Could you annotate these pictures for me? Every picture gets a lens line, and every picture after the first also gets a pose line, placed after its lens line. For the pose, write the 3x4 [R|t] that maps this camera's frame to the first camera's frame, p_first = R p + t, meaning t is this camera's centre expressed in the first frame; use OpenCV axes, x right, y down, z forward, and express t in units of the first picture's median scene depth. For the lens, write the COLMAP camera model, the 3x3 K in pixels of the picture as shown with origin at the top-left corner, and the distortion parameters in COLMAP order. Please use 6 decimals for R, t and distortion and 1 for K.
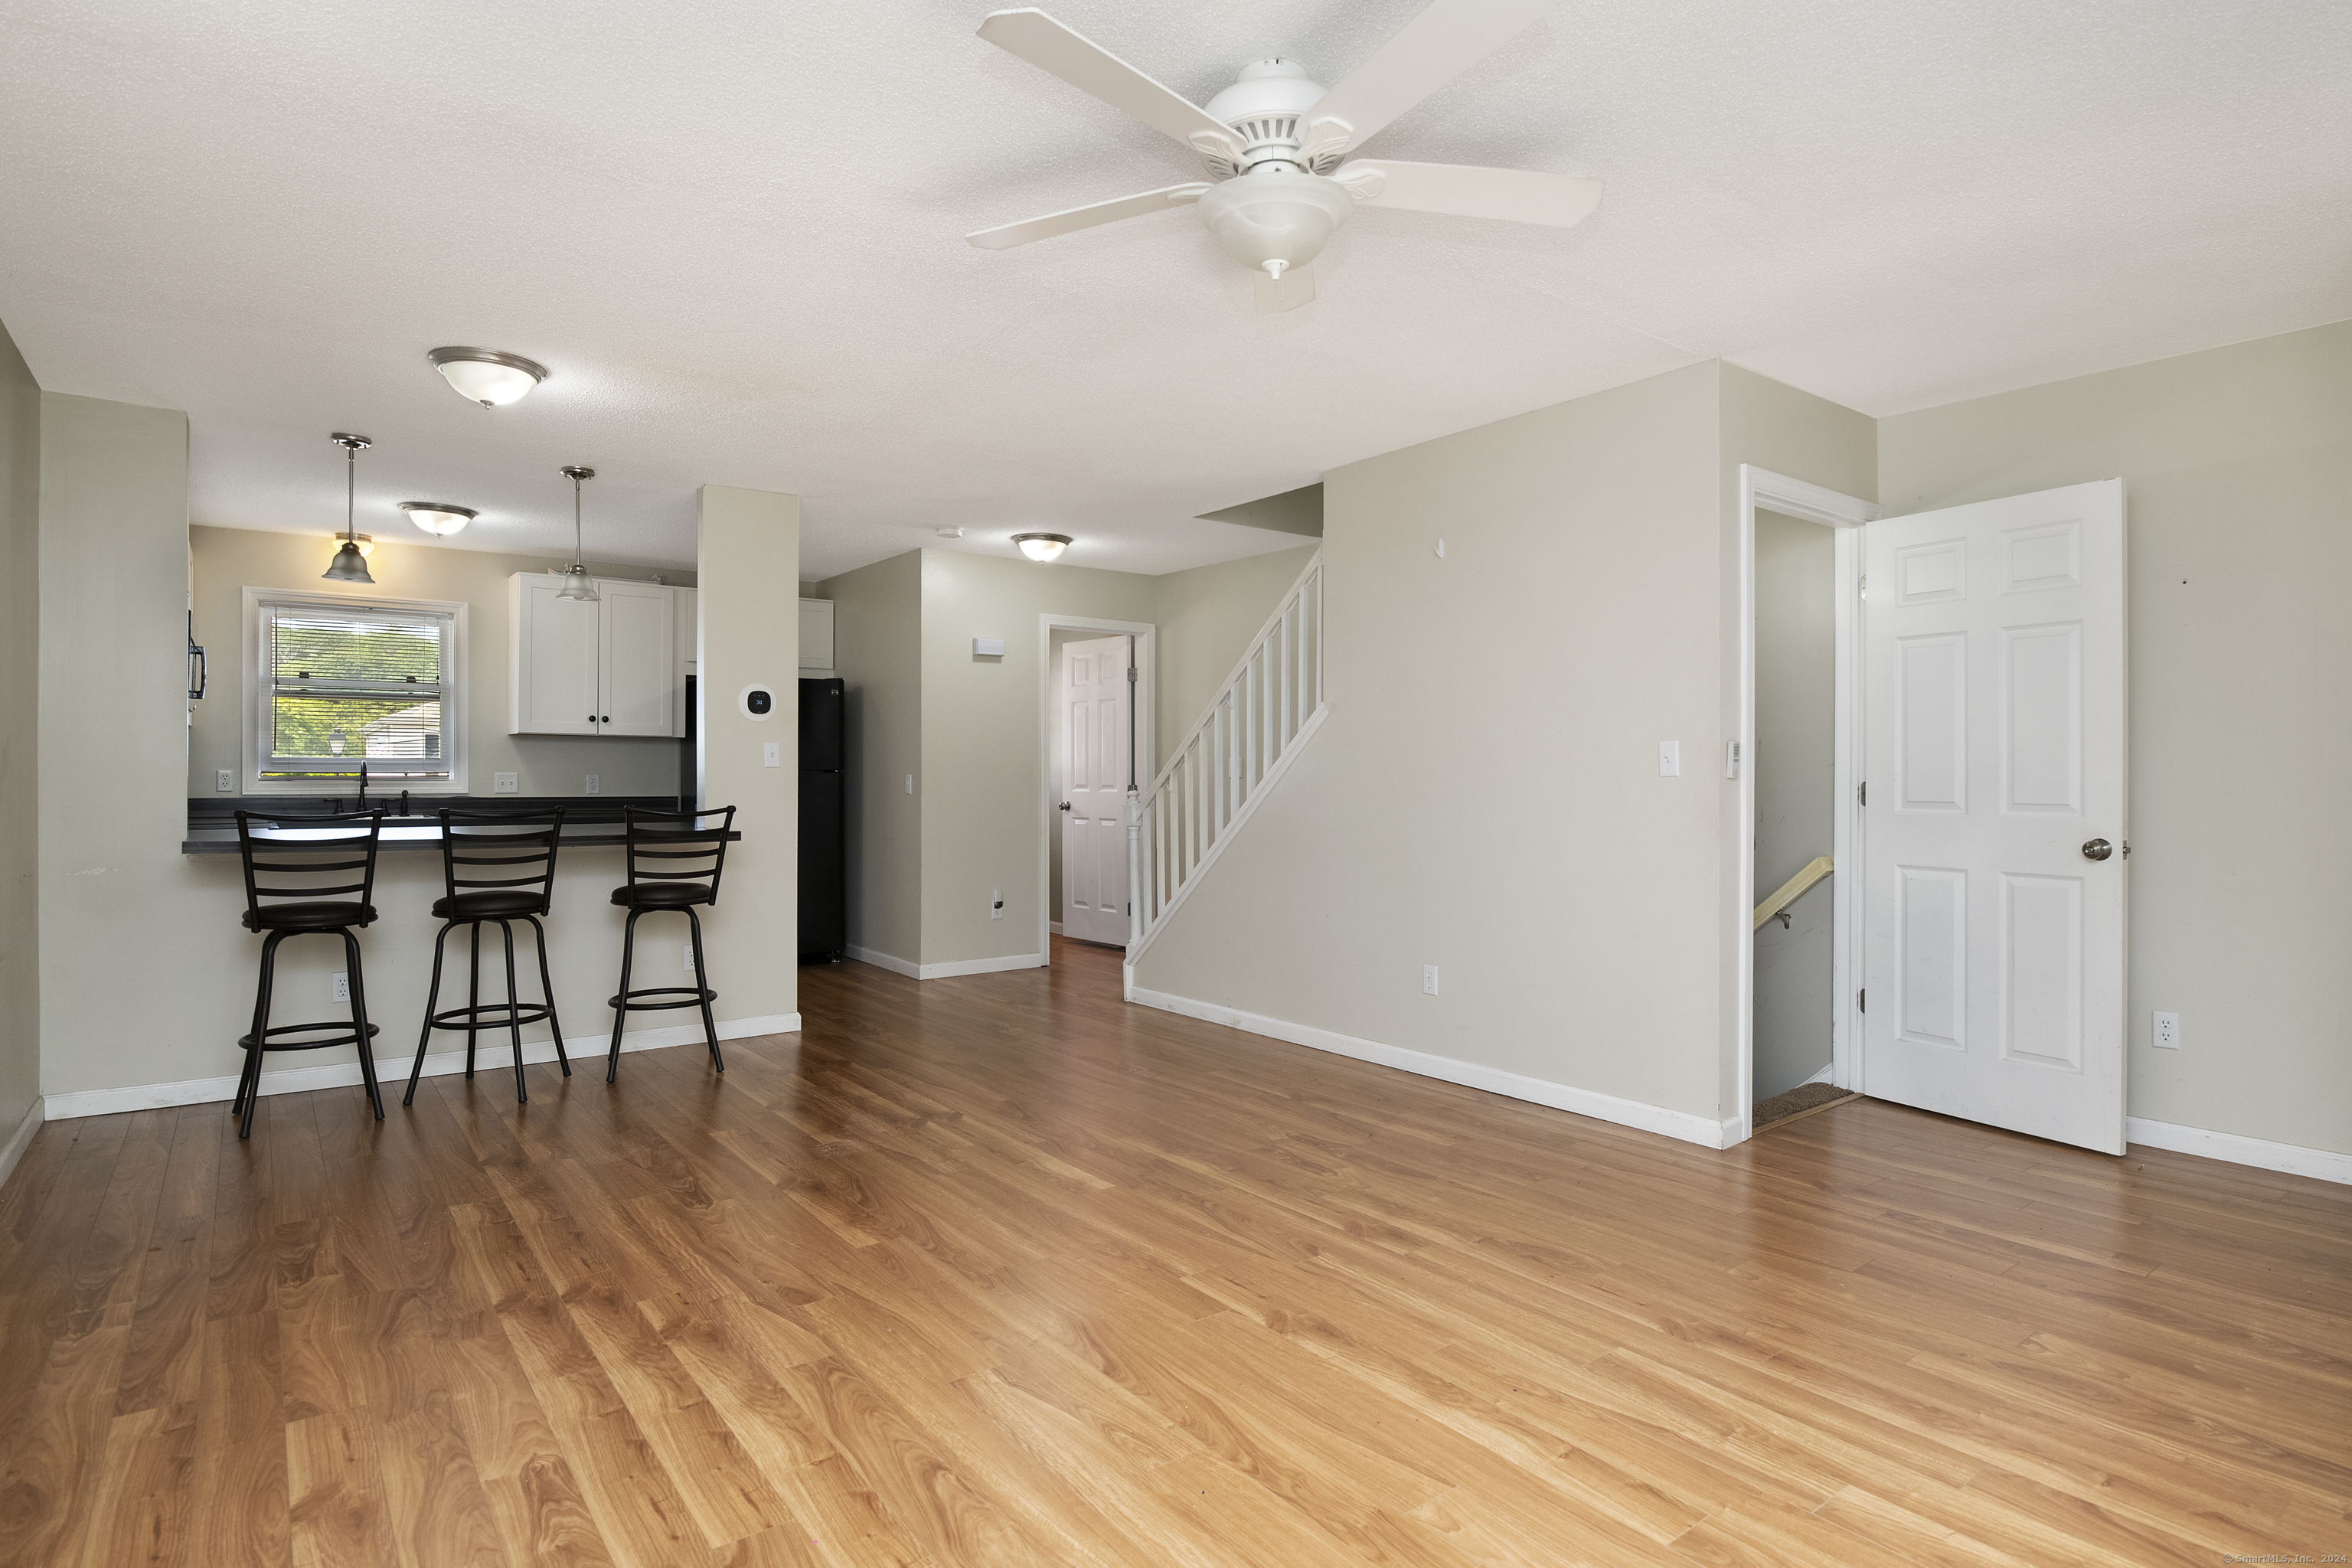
lens RADIAL K [[1216.6, 0, 1192.6], [0, 1216.6, 776.9], [0, 0, 1]] dist [-0.001670, -0.017555]
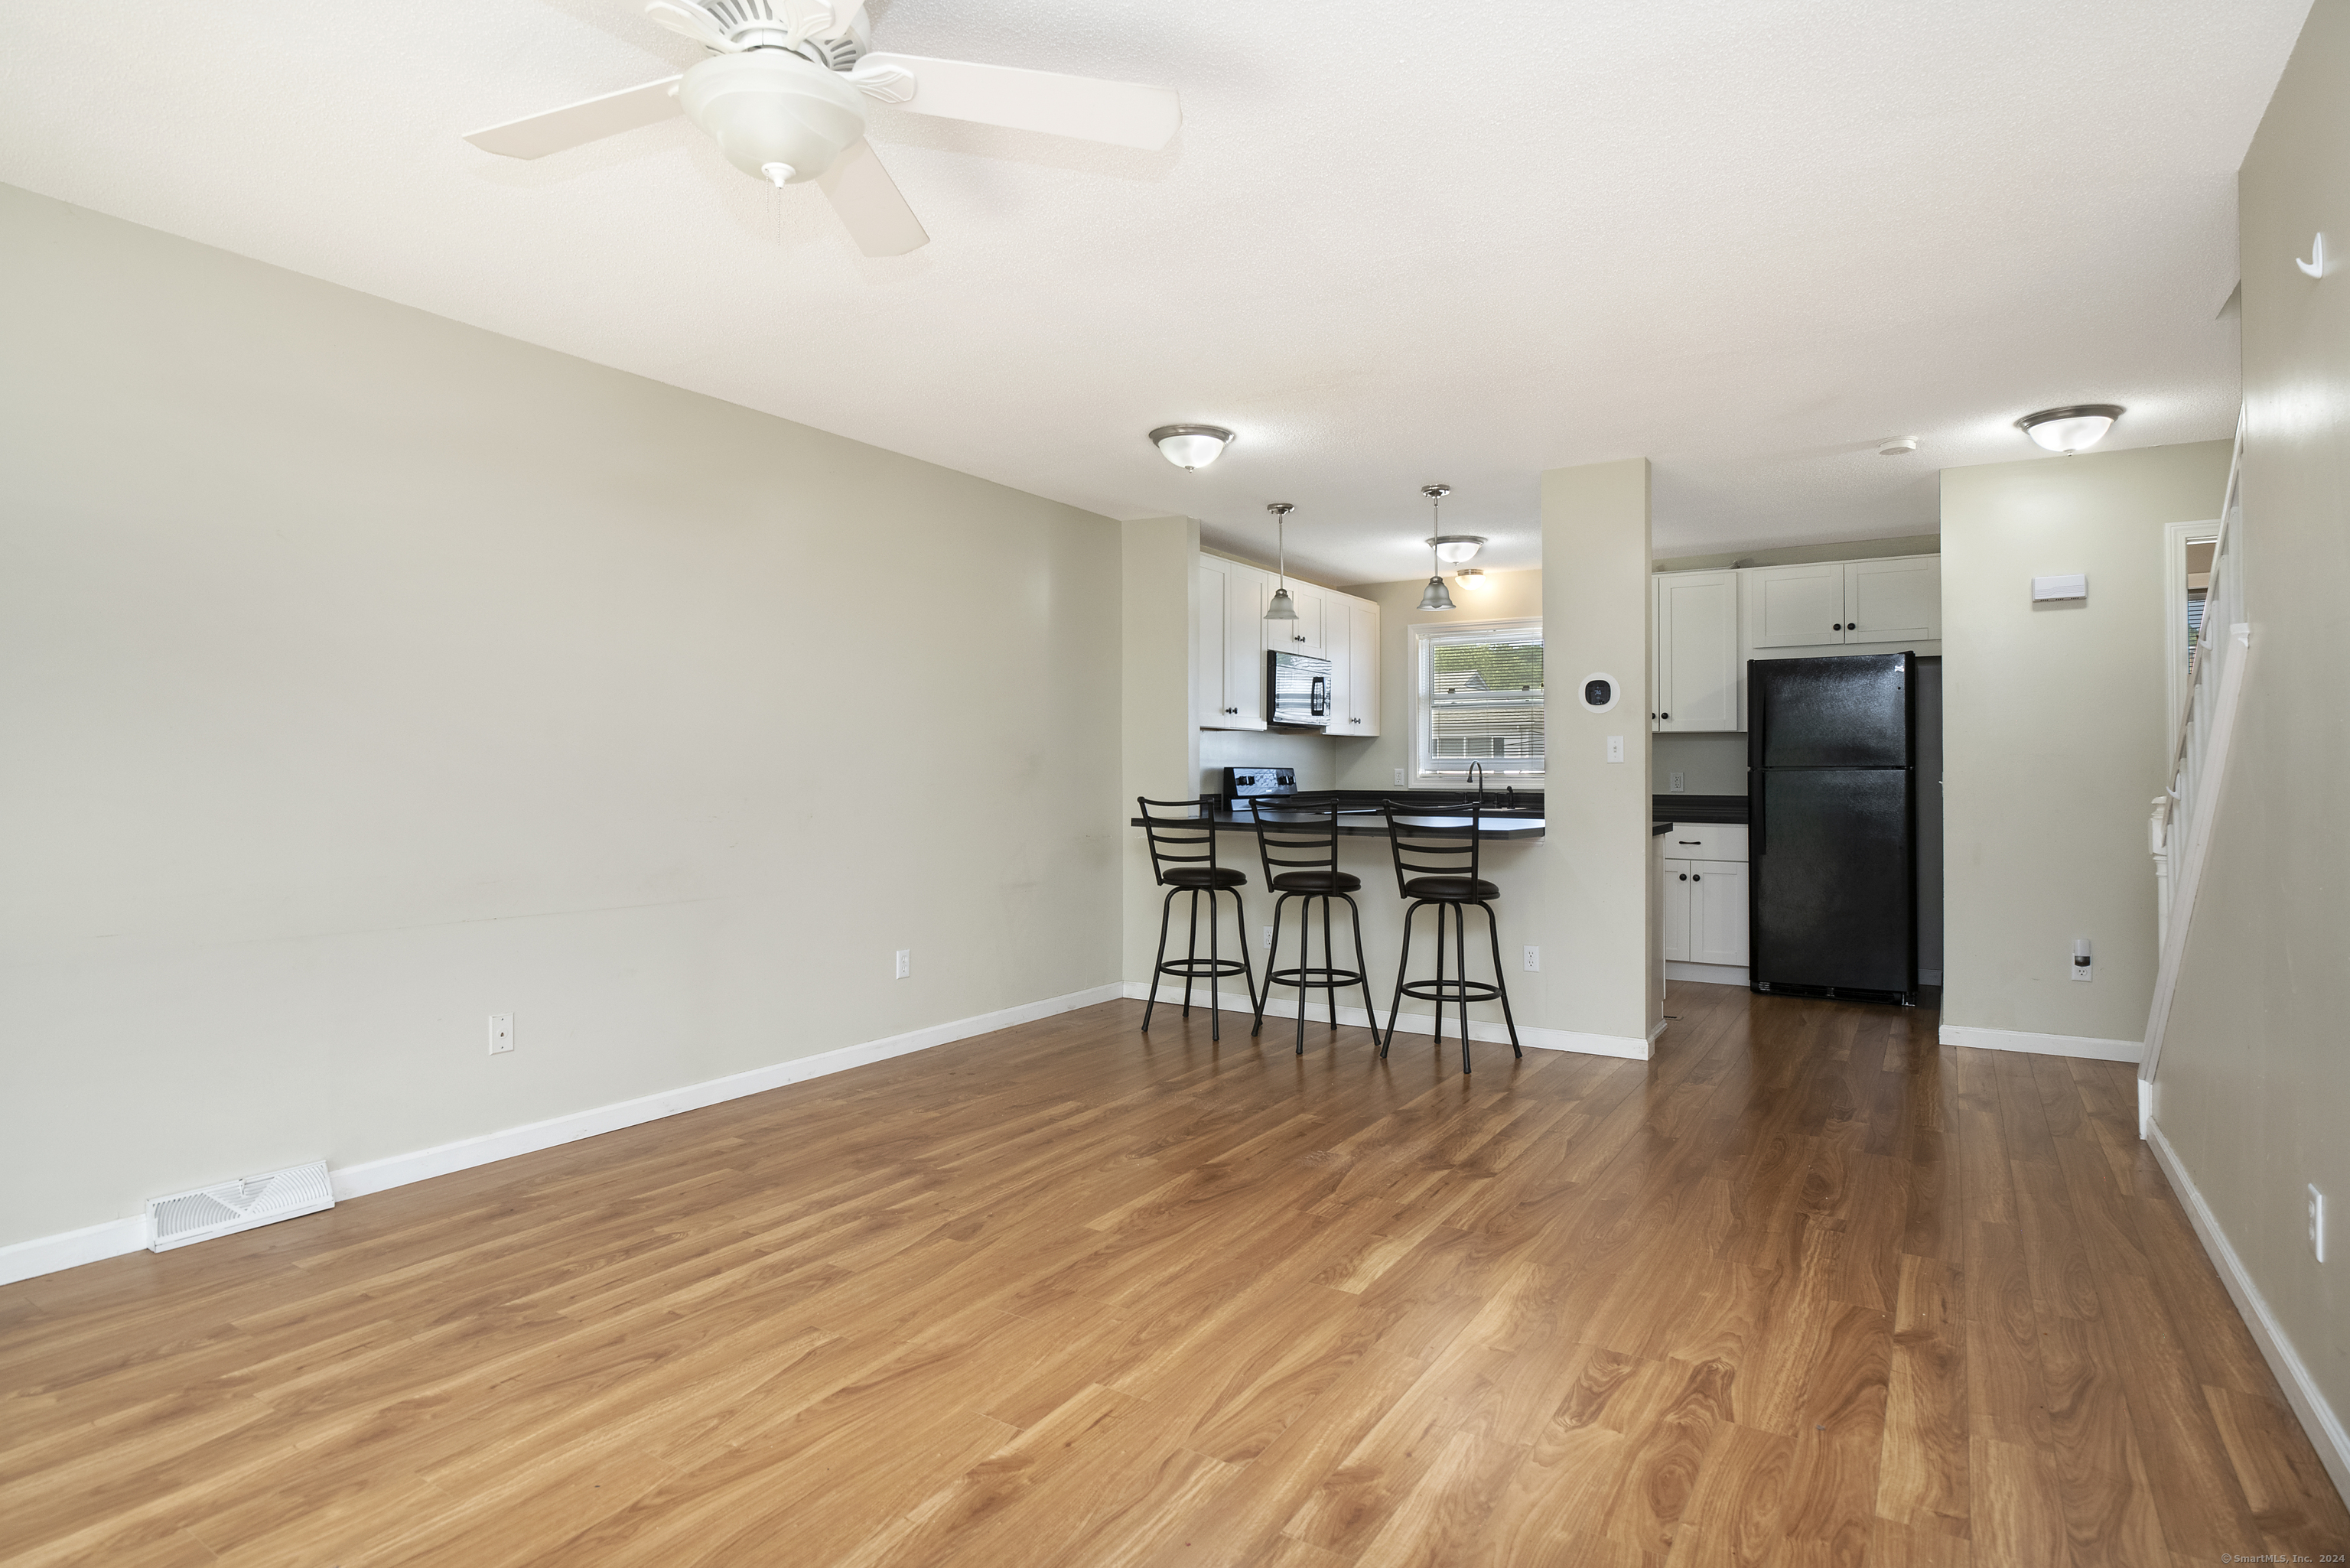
lens RADIAL K [[1219.0, 0, 1221.9], [0, 1219.0, 772.1], [0, 0, 1]] dist [-0.017570, -0.000902]
pose [[0.359127, -0.003466, -0.933282, 0.698798], [-0.001322, 0.999990, -0.004222, 0.005457], [0.933288, 0.002750, 0.359119, 0.704330]]
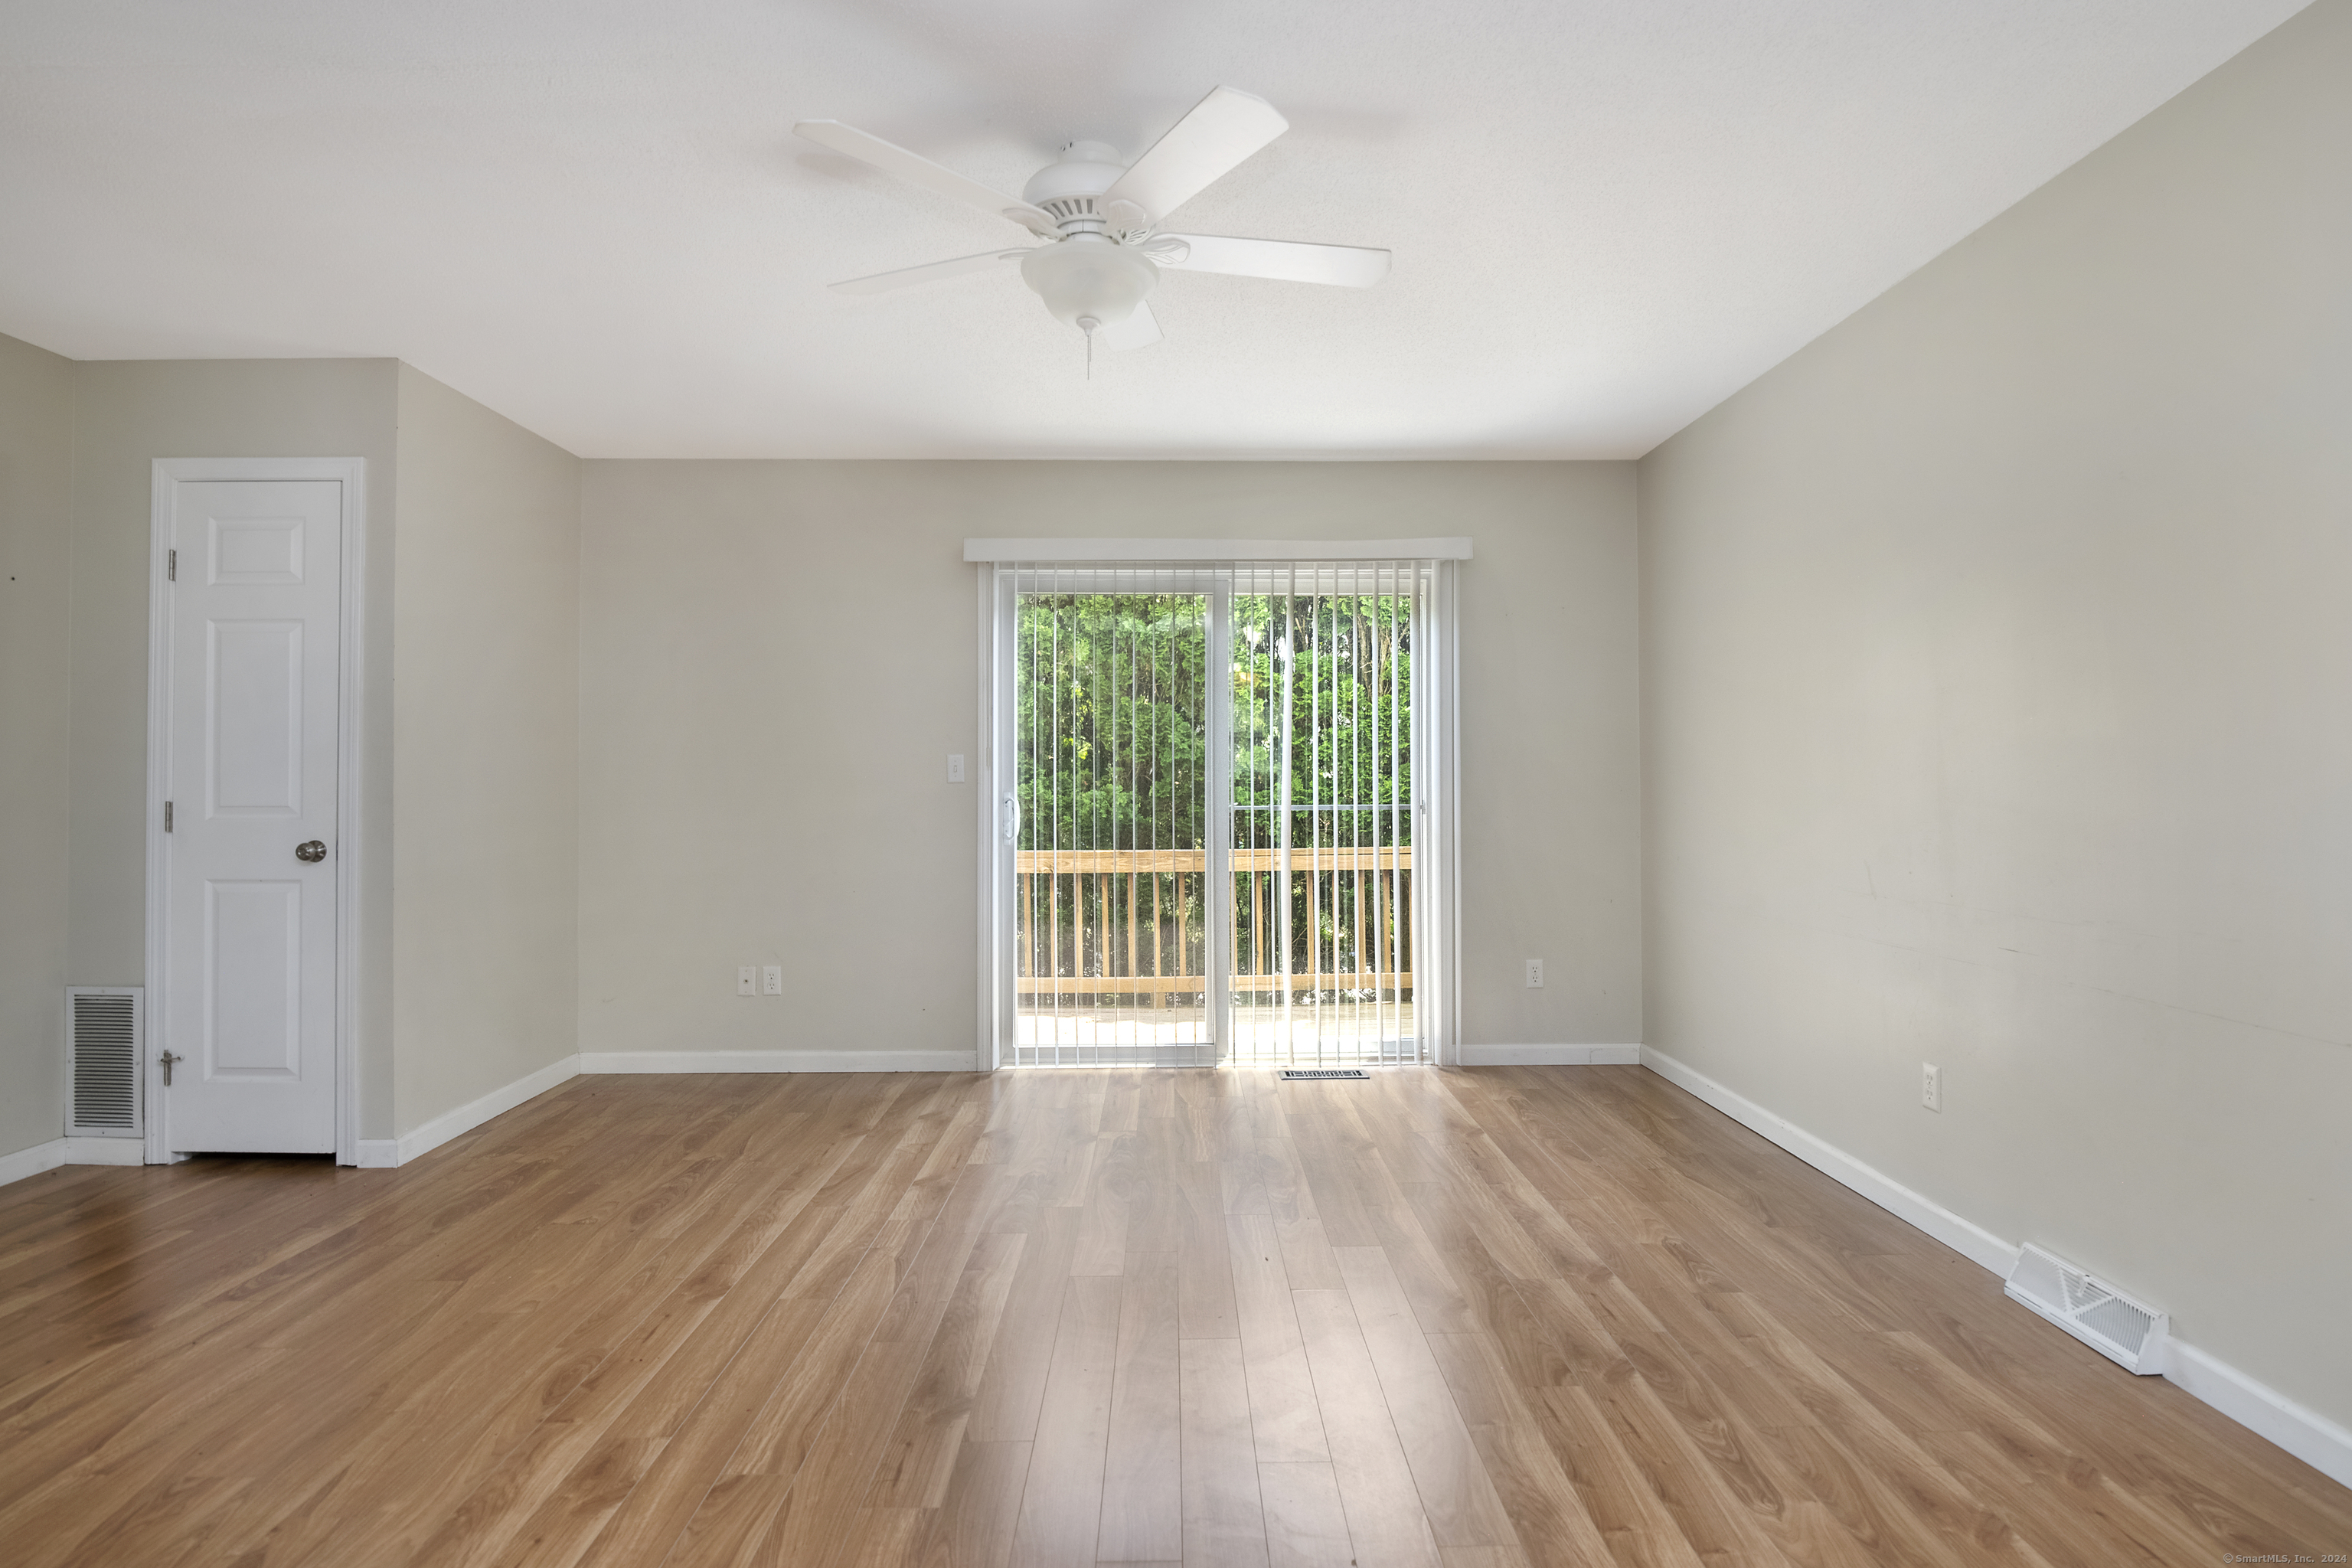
lens RADIAL K [[1216.6, 0, 1192.6], [0, 1216.6, 776.9], [0, 0, 1]] dist [-0.001670, -0.017555]
pose [[-0.799816, 0.002763, 0.600239, -0.485142], [0.001651, 0.999996, -0.002403, -0.001404], [-0.600244, -0.000931, -0.799817, 1.312508]]
